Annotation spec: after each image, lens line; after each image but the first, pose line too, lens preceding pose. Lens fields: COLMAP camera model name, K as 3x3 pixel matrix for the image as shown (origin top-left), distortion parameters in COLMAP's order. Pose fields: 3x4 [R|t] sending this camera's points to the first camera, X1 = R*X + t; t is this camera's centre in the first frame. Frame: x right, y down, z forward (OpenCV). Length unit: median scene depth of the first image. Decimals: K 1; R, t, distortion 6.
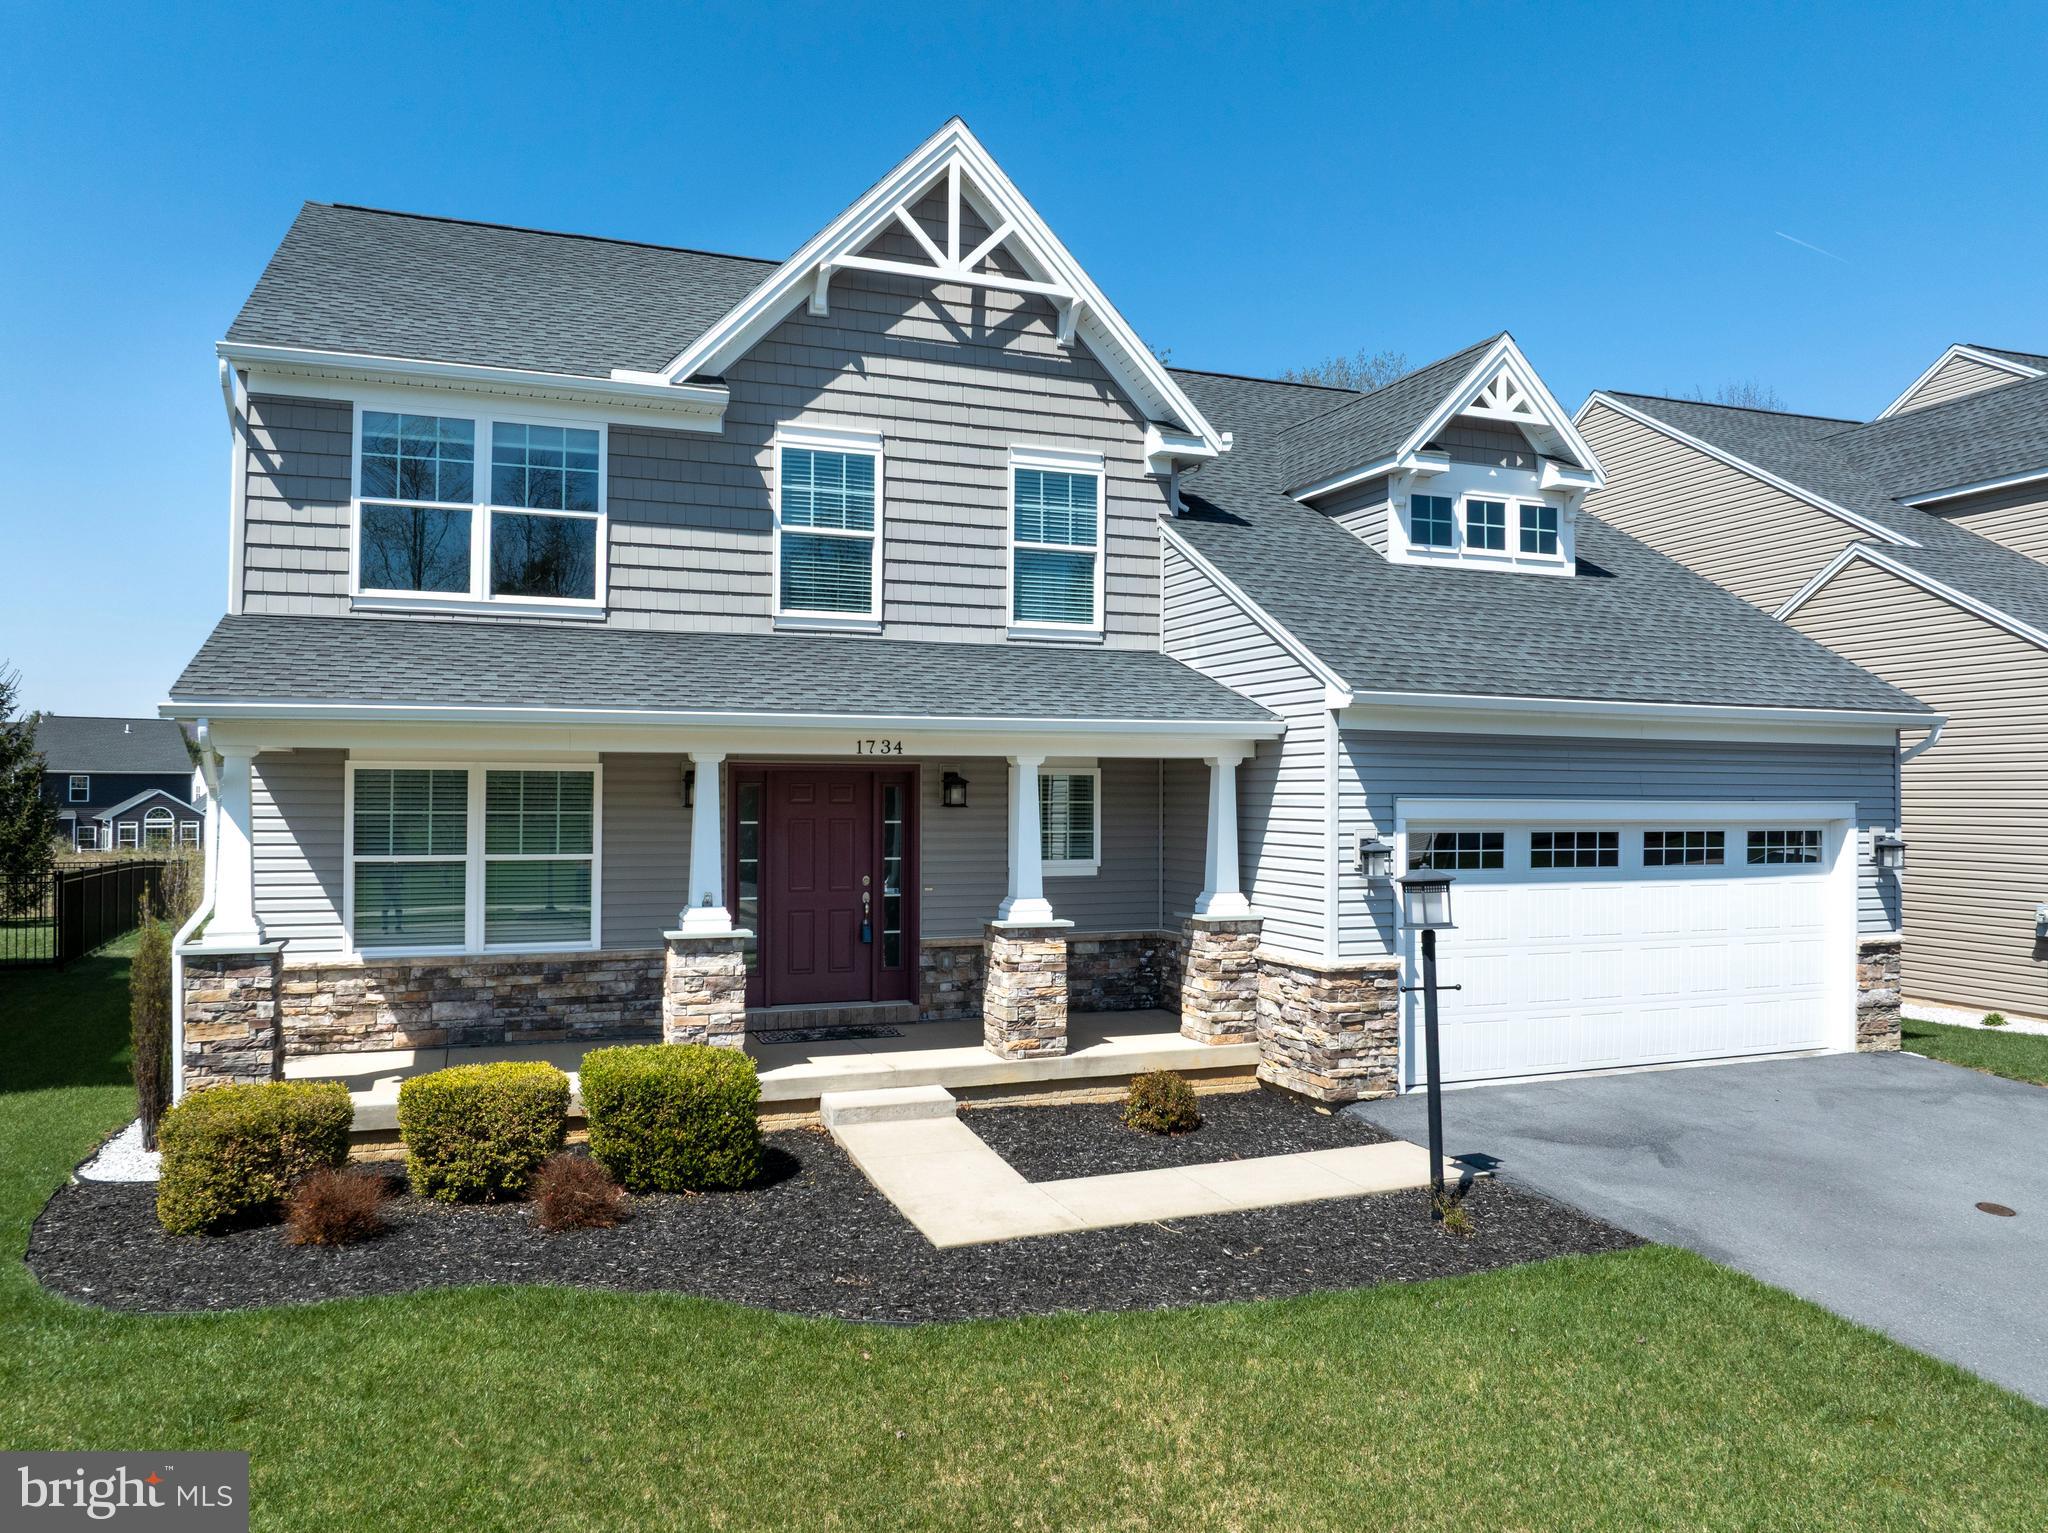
lens RADIAL K [[1441.8, 0, 1026.3], [0, 1441.8, 767.6], [0, 0, 1]] dist [-0.033796, -0.006625]
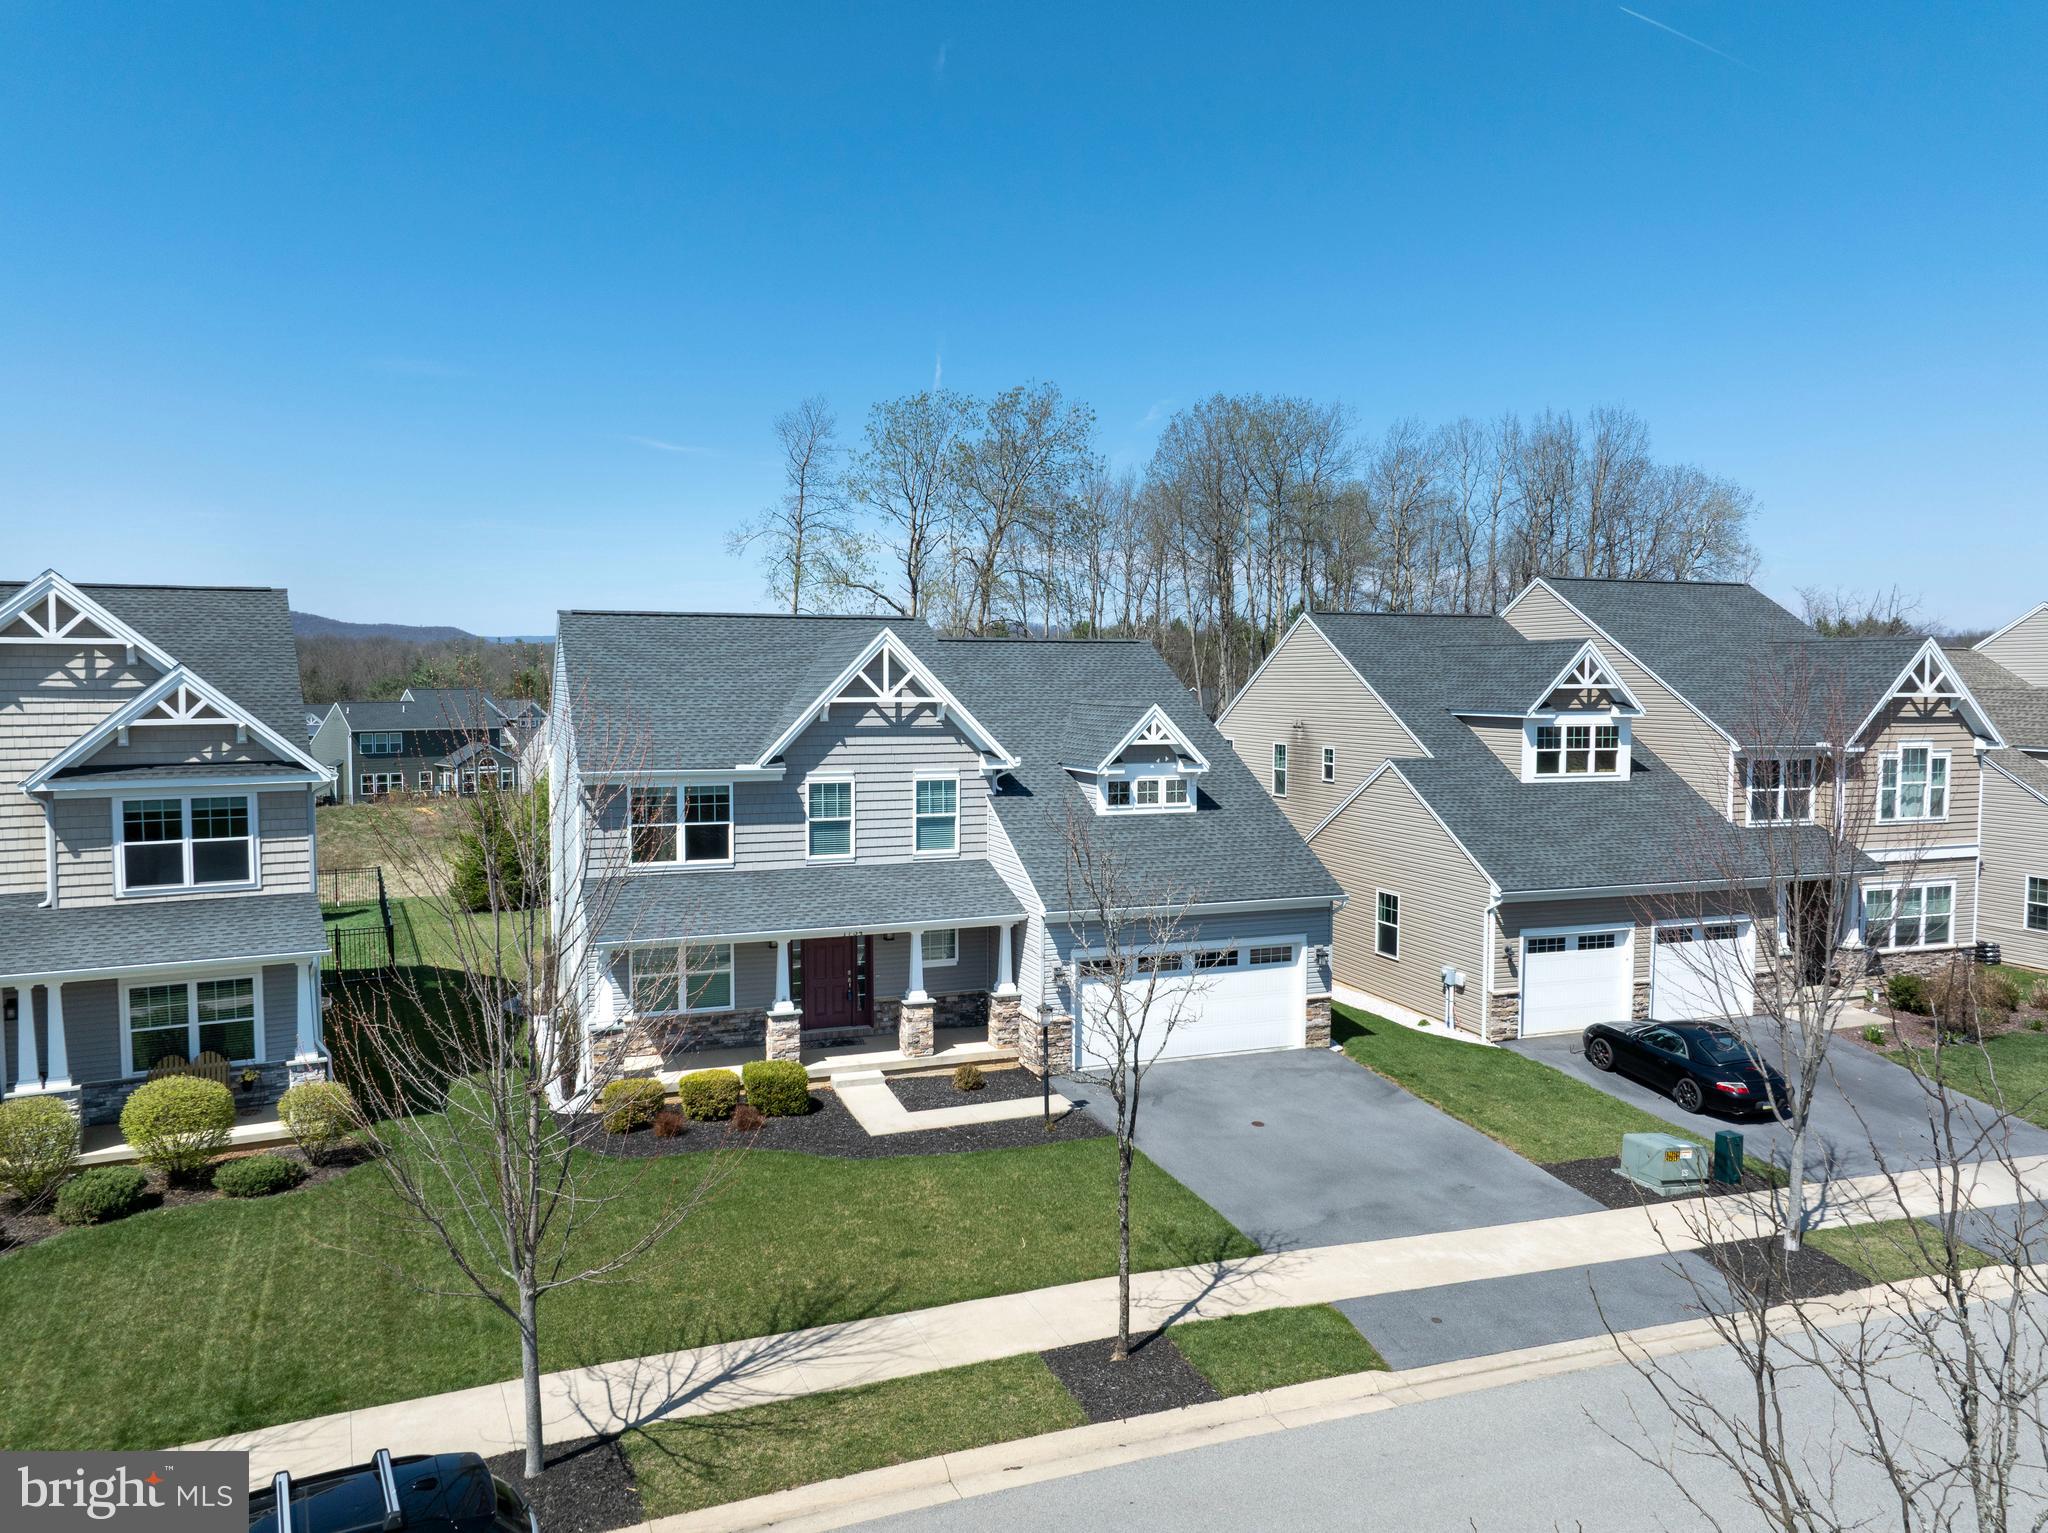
lens RADIAL K [[1441.8, 0, 1030.6], [0, 1441.8, 759.2], [0, 0, 1]] dist [-0.033796, -0.006625]
pose [[0.999995, -0.001906, 0.002323, 0.167453], [0.001733, 0.997388, 0.072212, -0.419168], [-0.002454, -0.072207, 0.997387, -1.218135]]
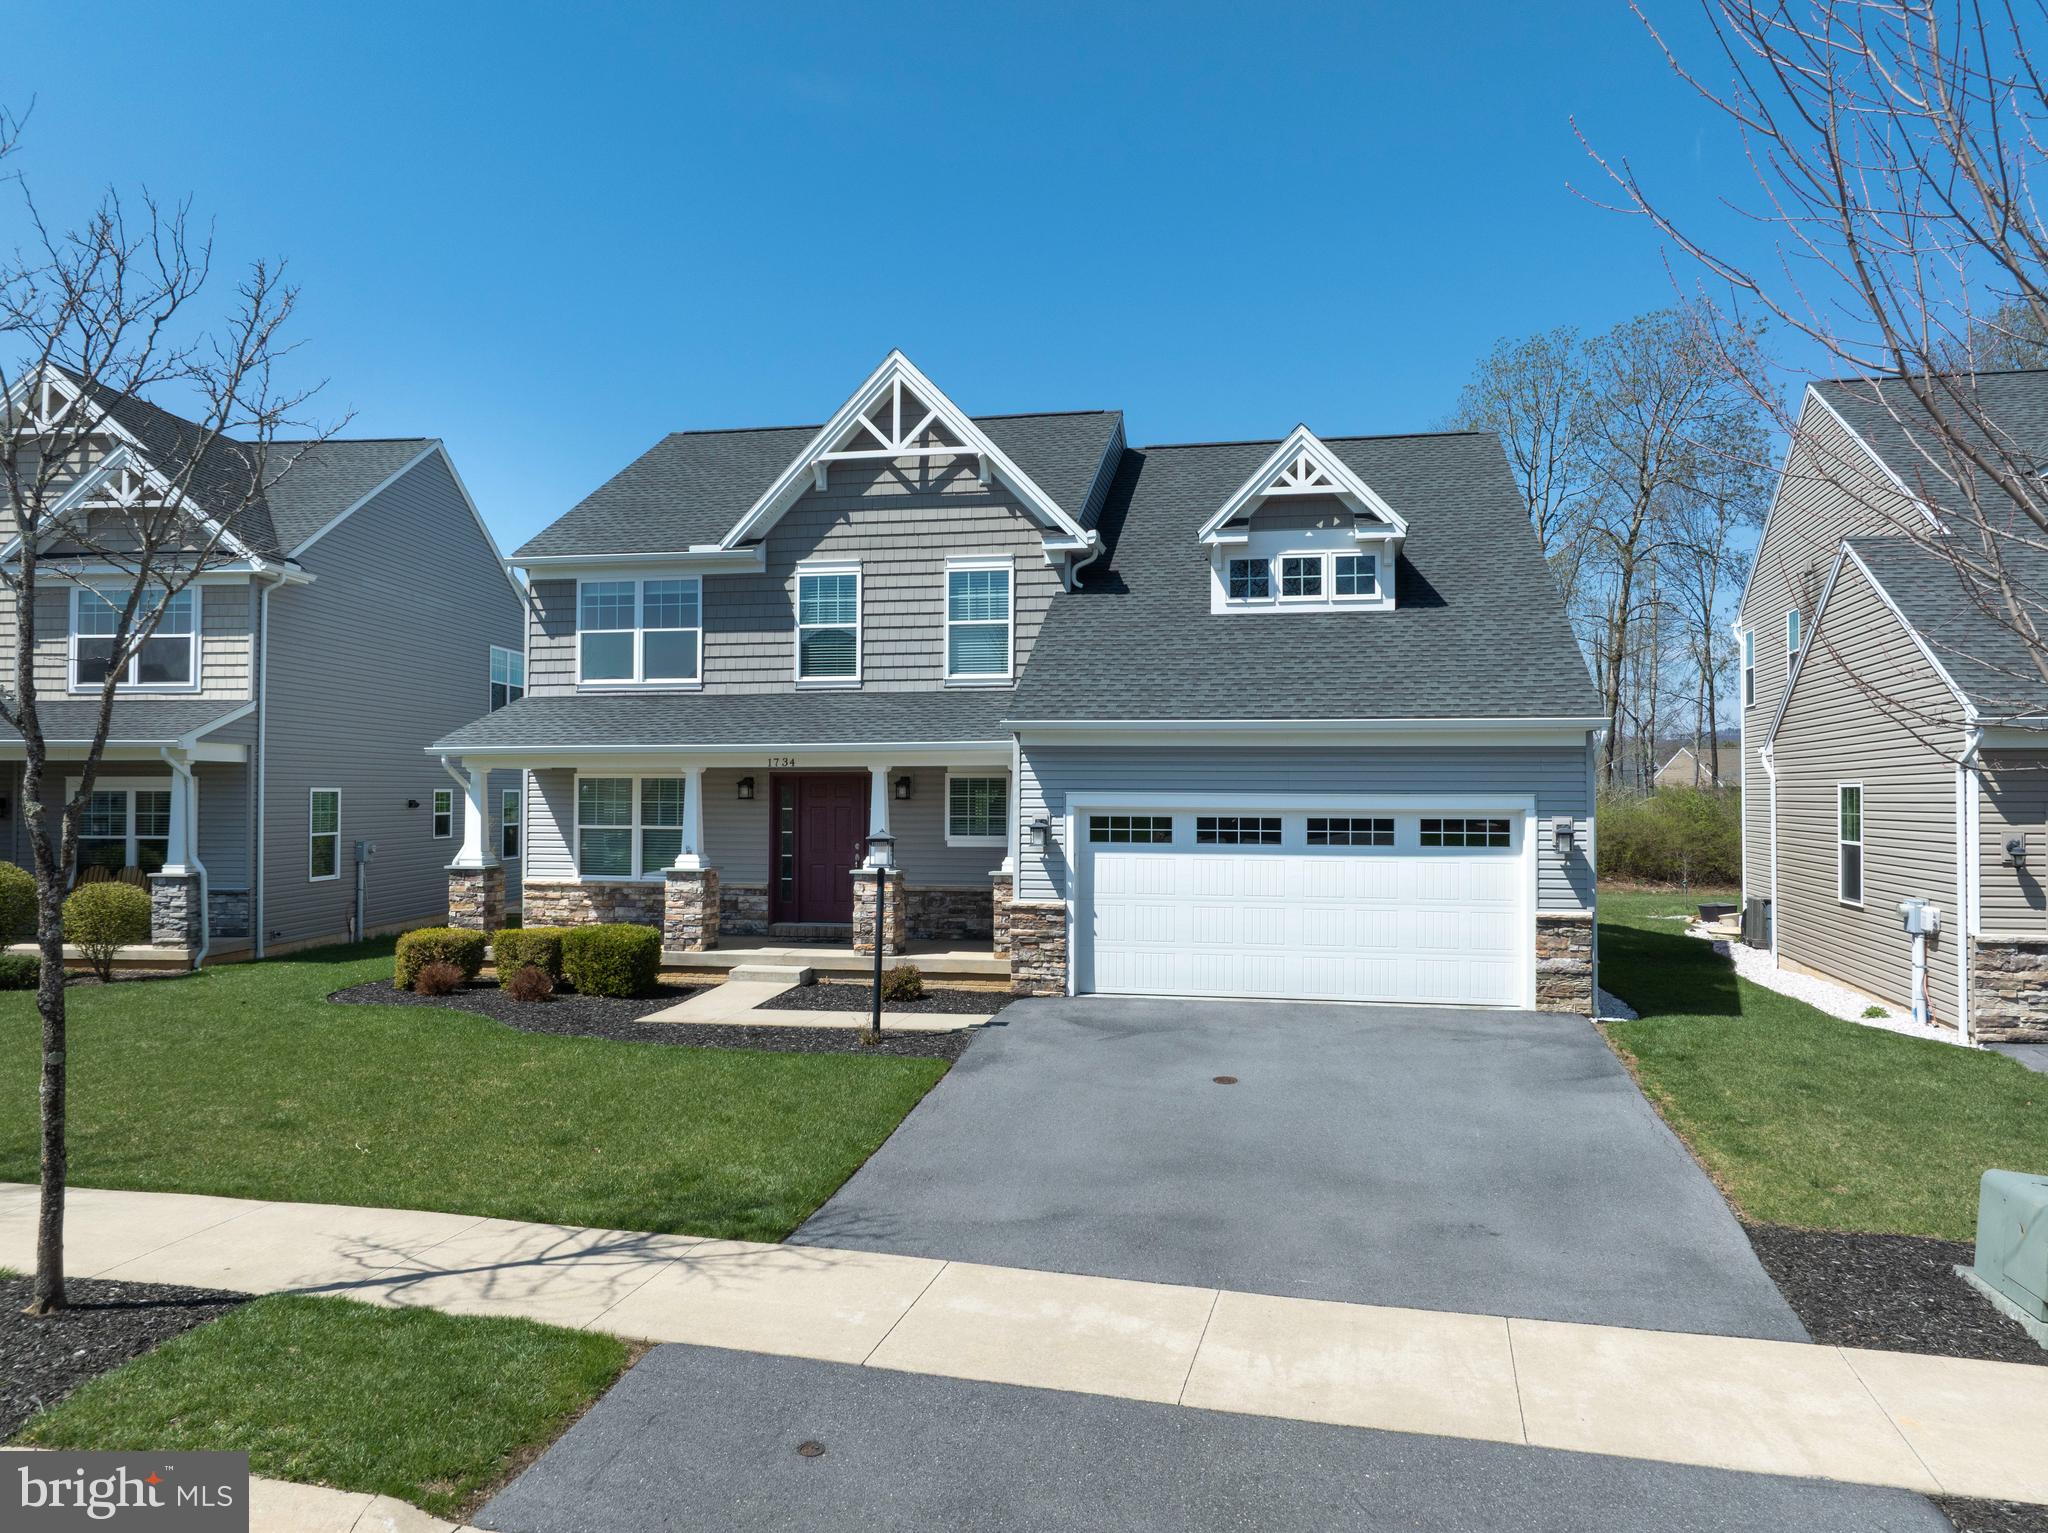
lens RADIAL K [[1441.8, 0, 1028.0], [0, 1441.8, 763.8], [0, 0, 1]] dist [-0.033796, -0.006625]
pose [[0.841499, -0.014112, -0.540074, 0.913062], [0.010234, 0.999896, -0.010181, 0.006649], [0.540161, 0.003040, 0.841556, -0.221709]]
